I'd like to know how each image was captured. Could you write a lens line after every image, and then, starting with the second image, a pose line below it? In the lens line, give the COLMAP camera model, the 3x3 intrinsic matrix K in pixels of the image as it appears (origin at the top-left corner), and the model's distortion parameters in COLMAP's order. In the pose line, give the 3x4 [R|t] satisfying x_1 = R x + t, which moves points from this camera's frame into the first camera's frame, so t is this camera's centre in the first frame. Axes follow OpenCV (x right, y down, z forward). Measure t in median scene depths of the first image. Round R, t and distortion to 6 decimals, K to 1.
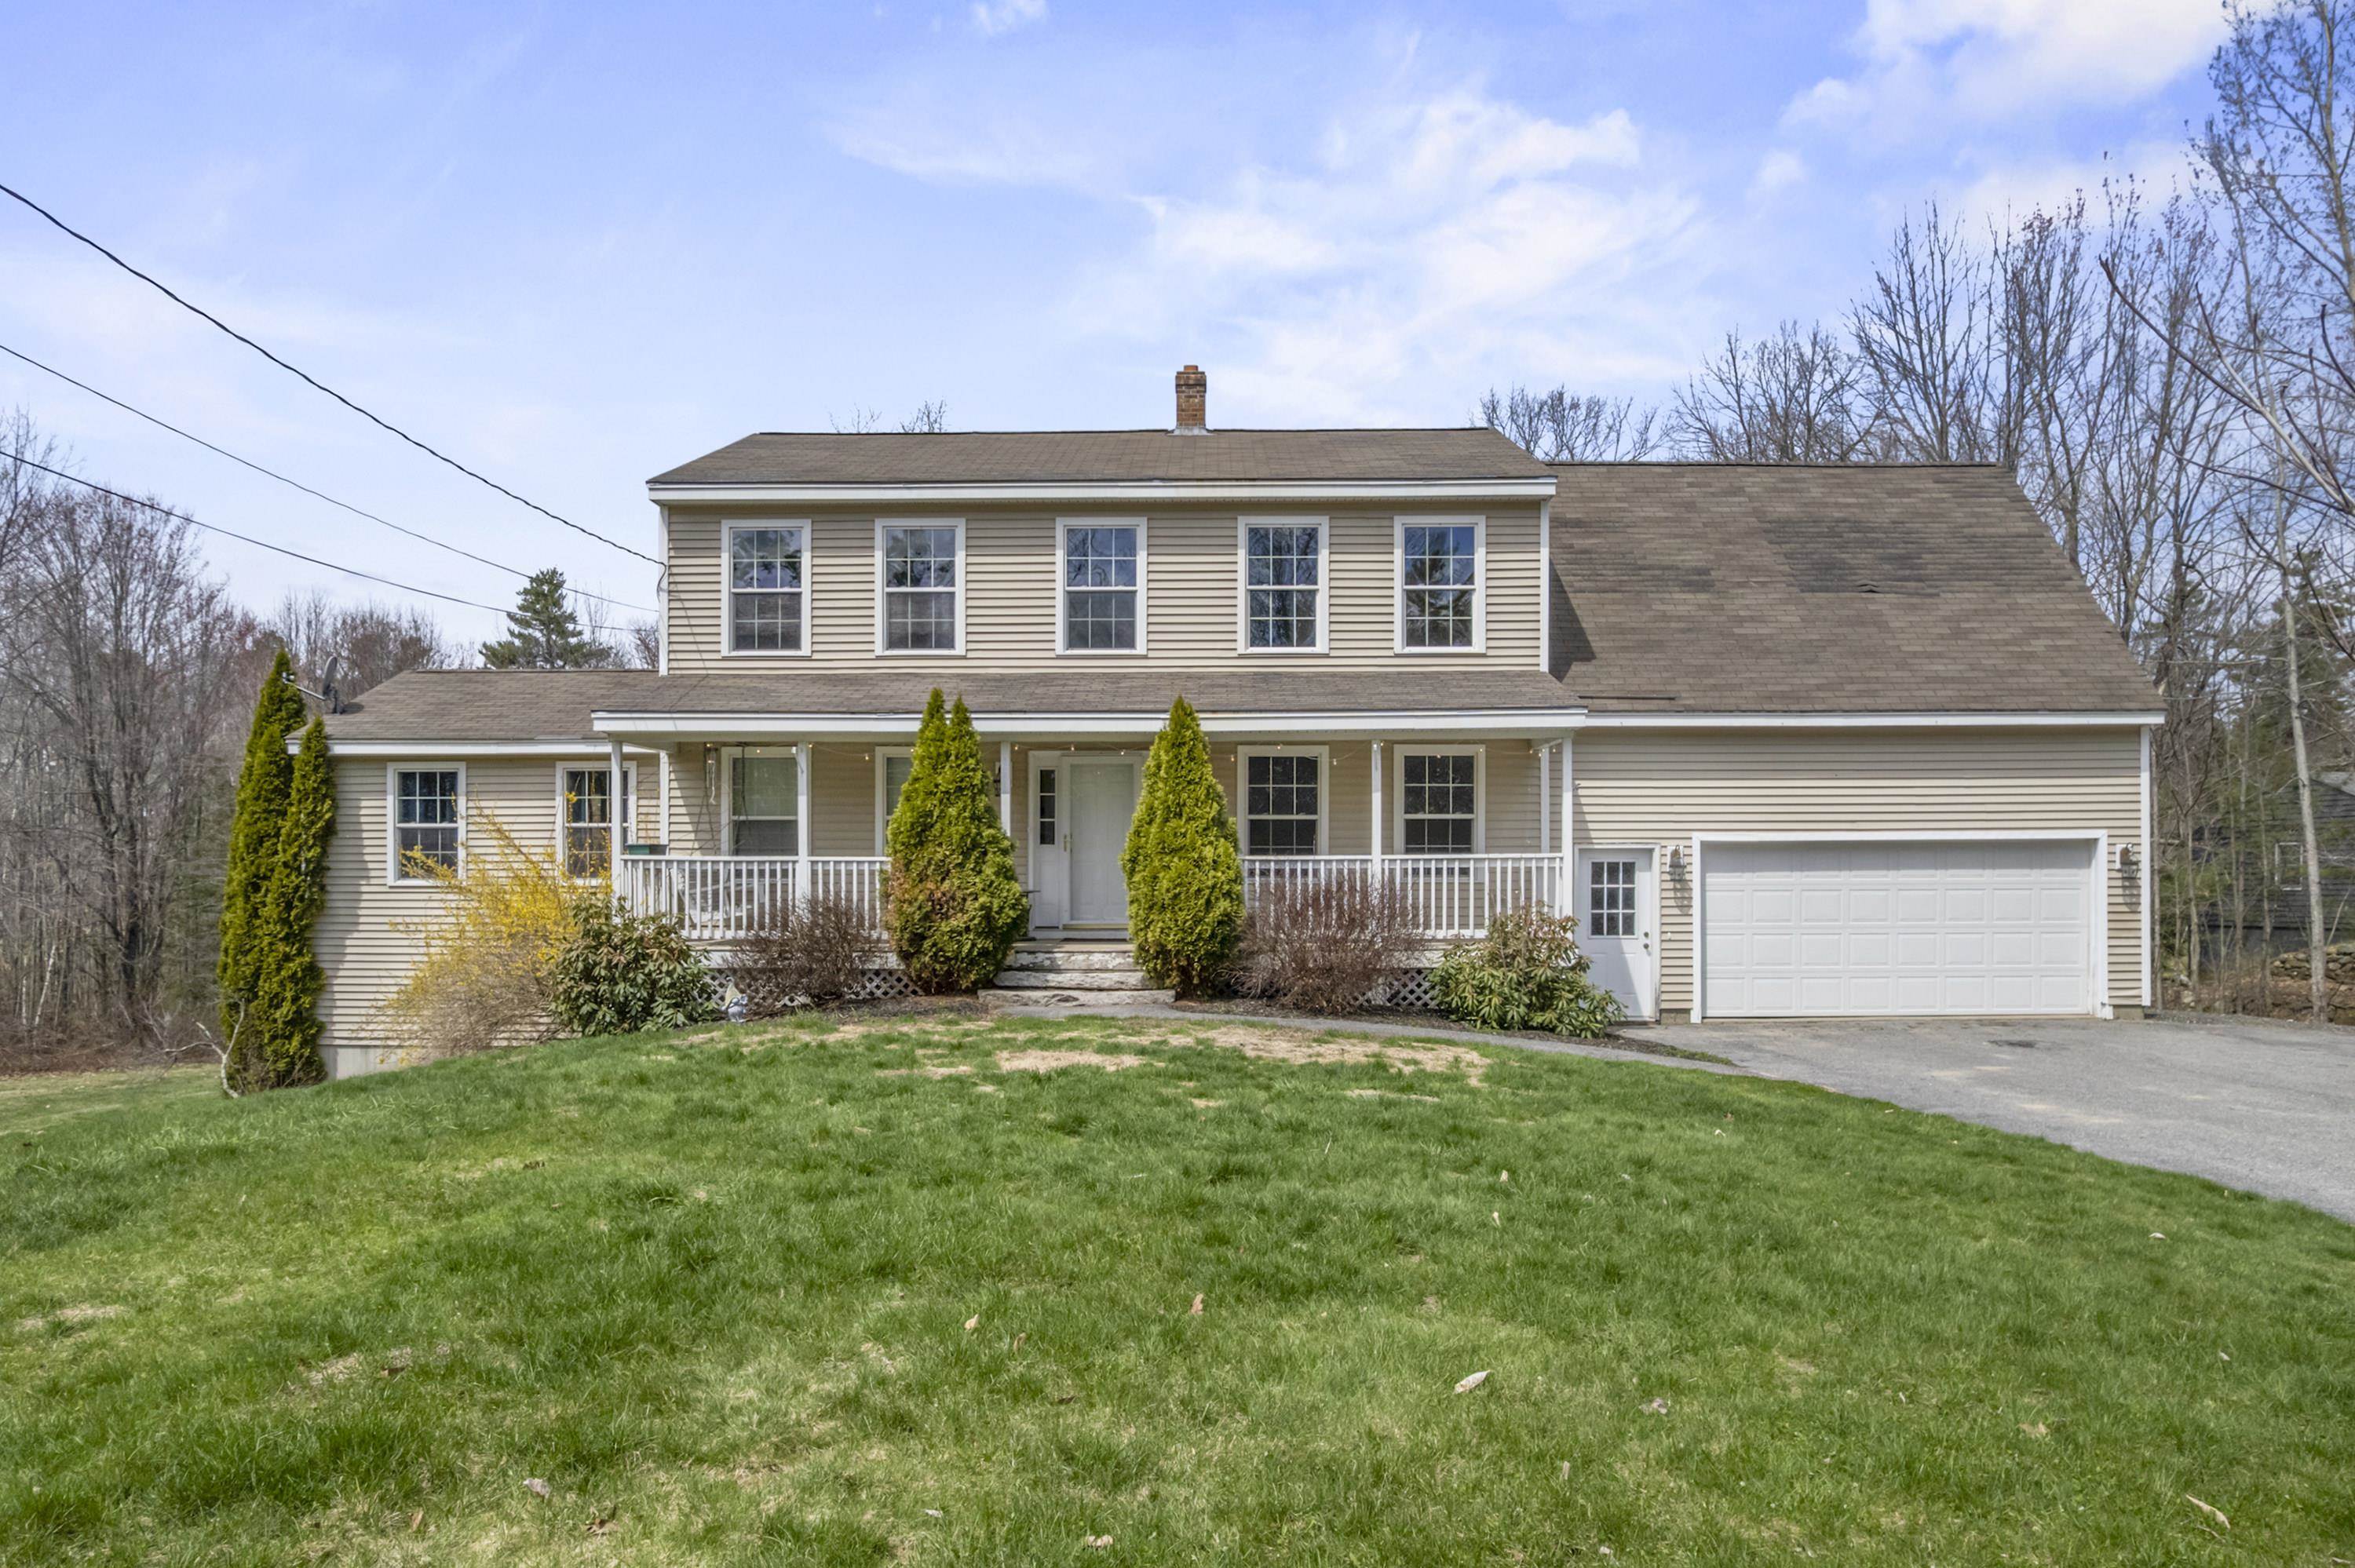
lens RADIAL K [[1509.7, 0, 1178.3], [0, 1509.7, 872.2], [0, 0, 1]] dist [-0.048998, 0.033929]
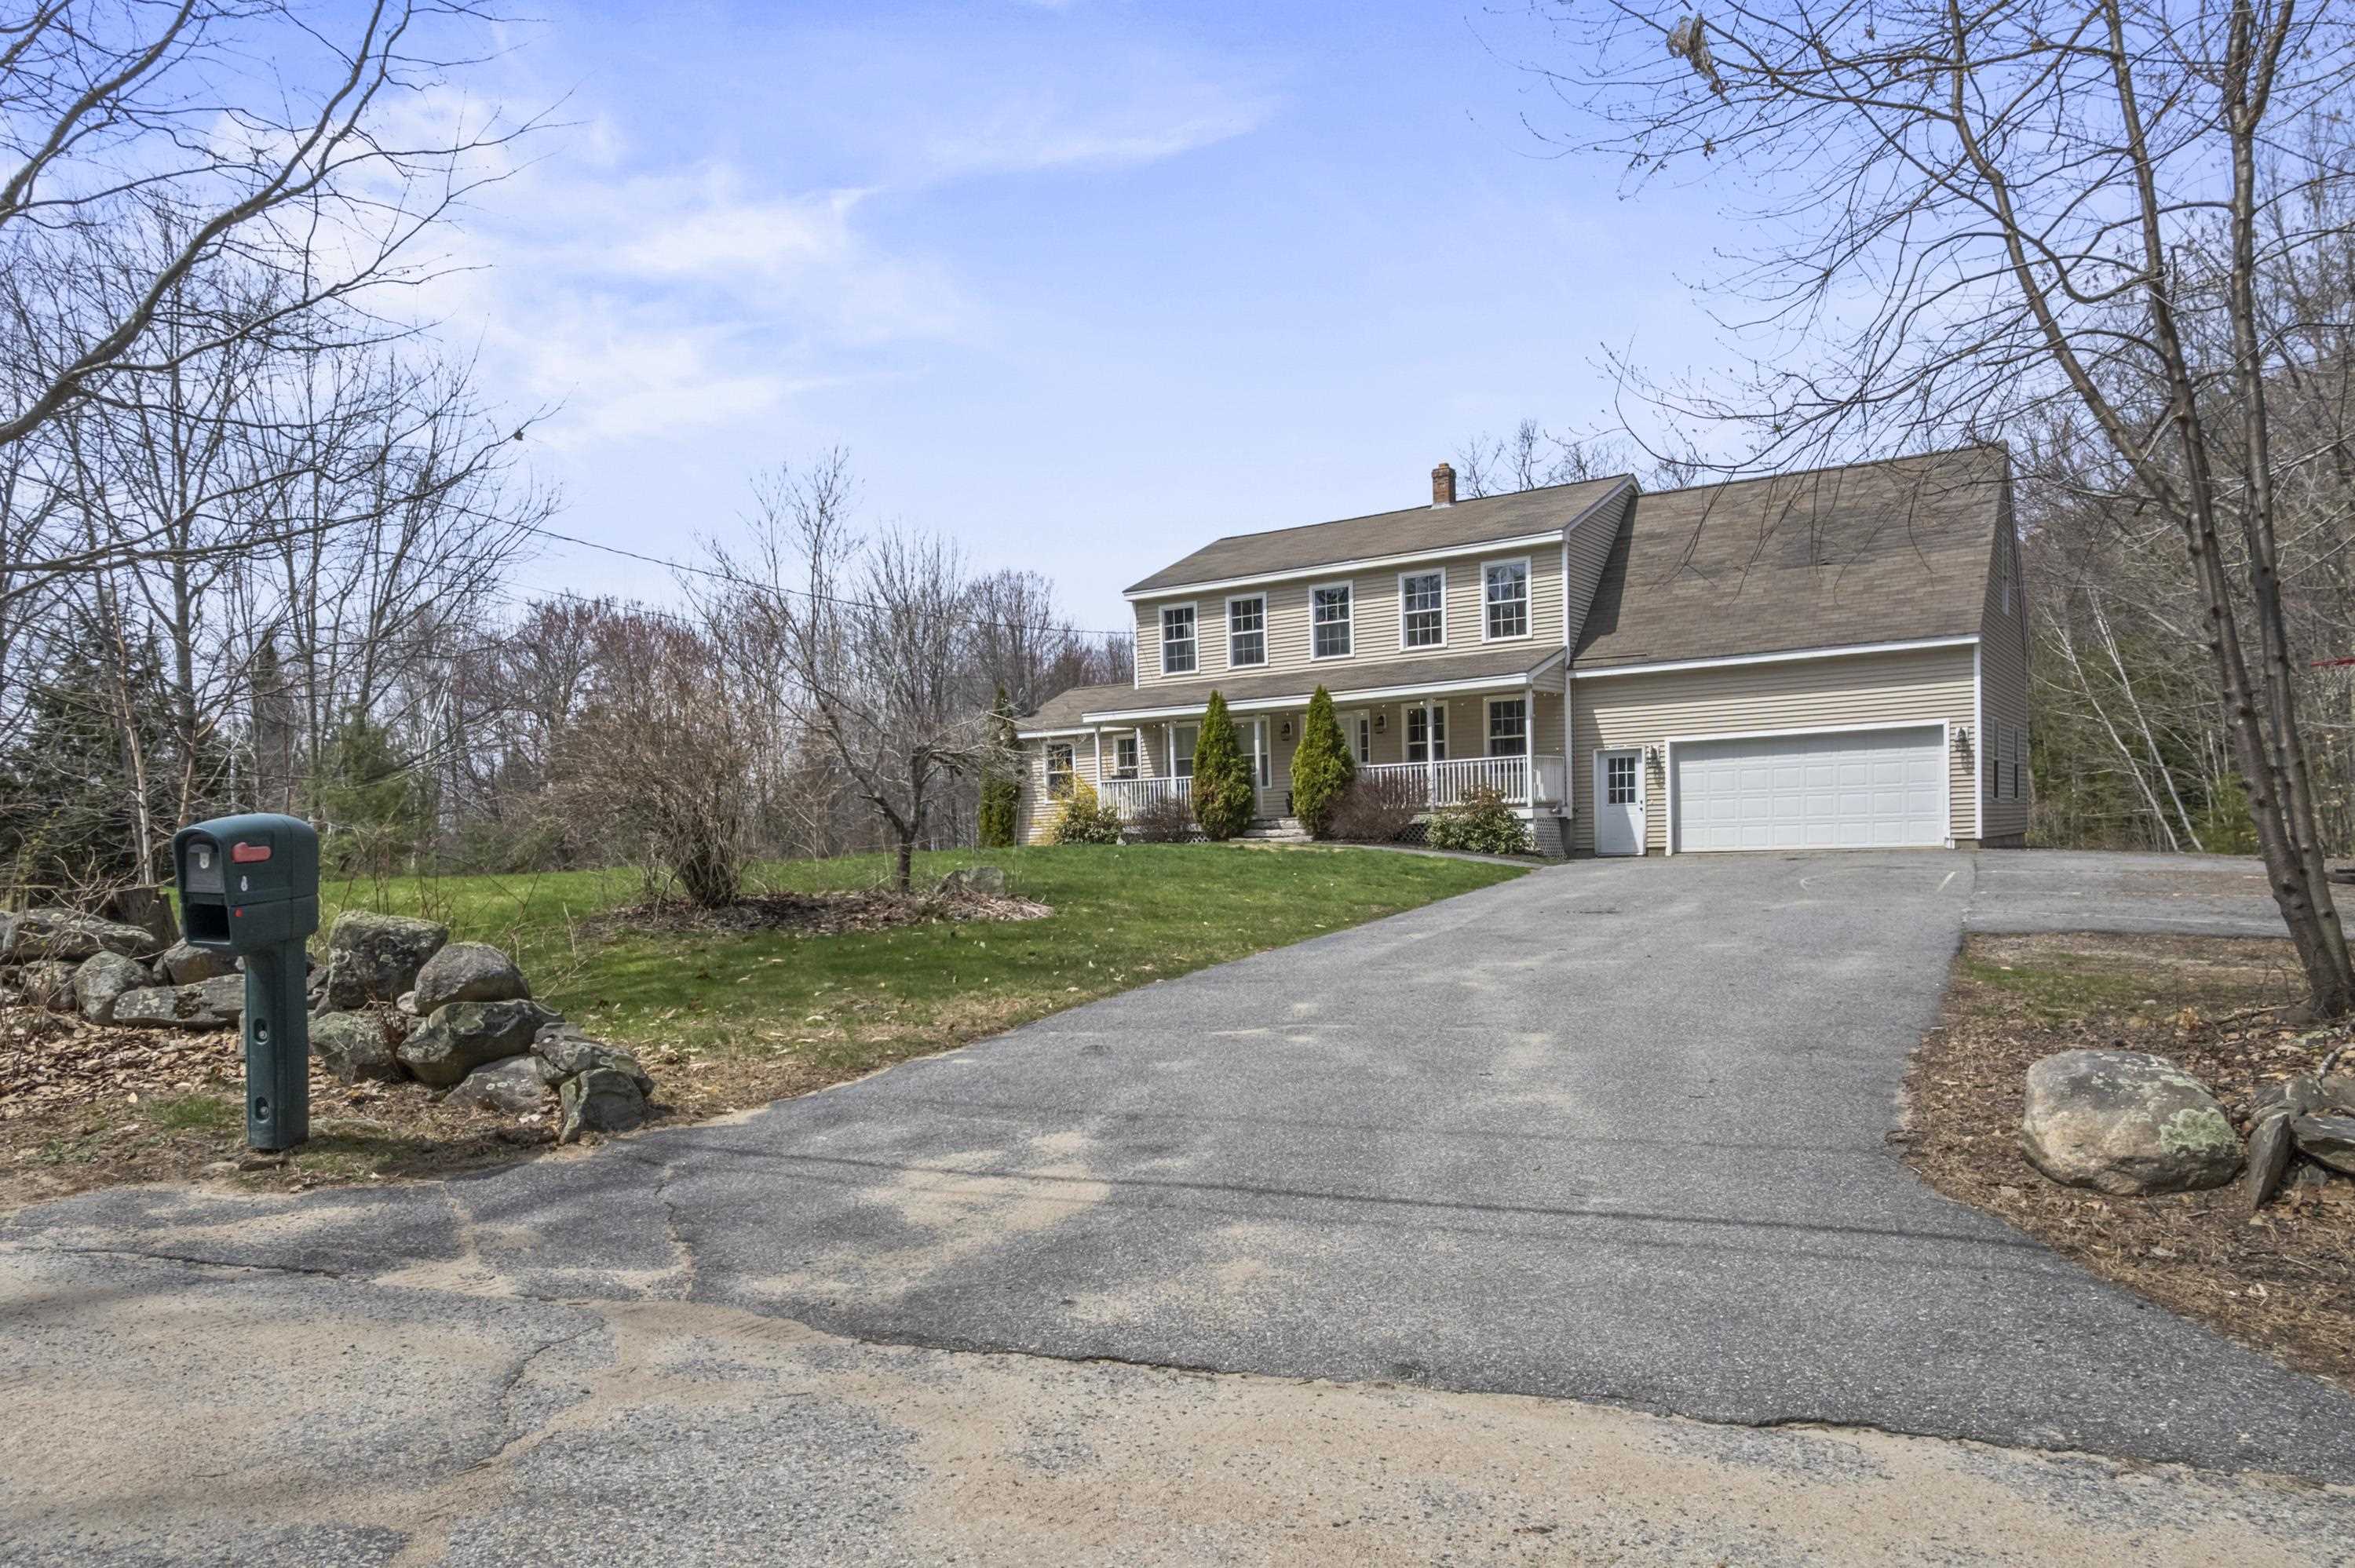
lens RADIAL K [[1546.2, 0, 1179.6], [0, 1546.2, 962.6], [0, 0, 1]] dist [-0.041792, 0.000956]
pose [[0.826827, 0.019825, -0.562106, 0.843080], [0.035427, 0.995559, 0.087223, 0.051986], [0.561339, -0.092032, 0.822453, -0.667670]]
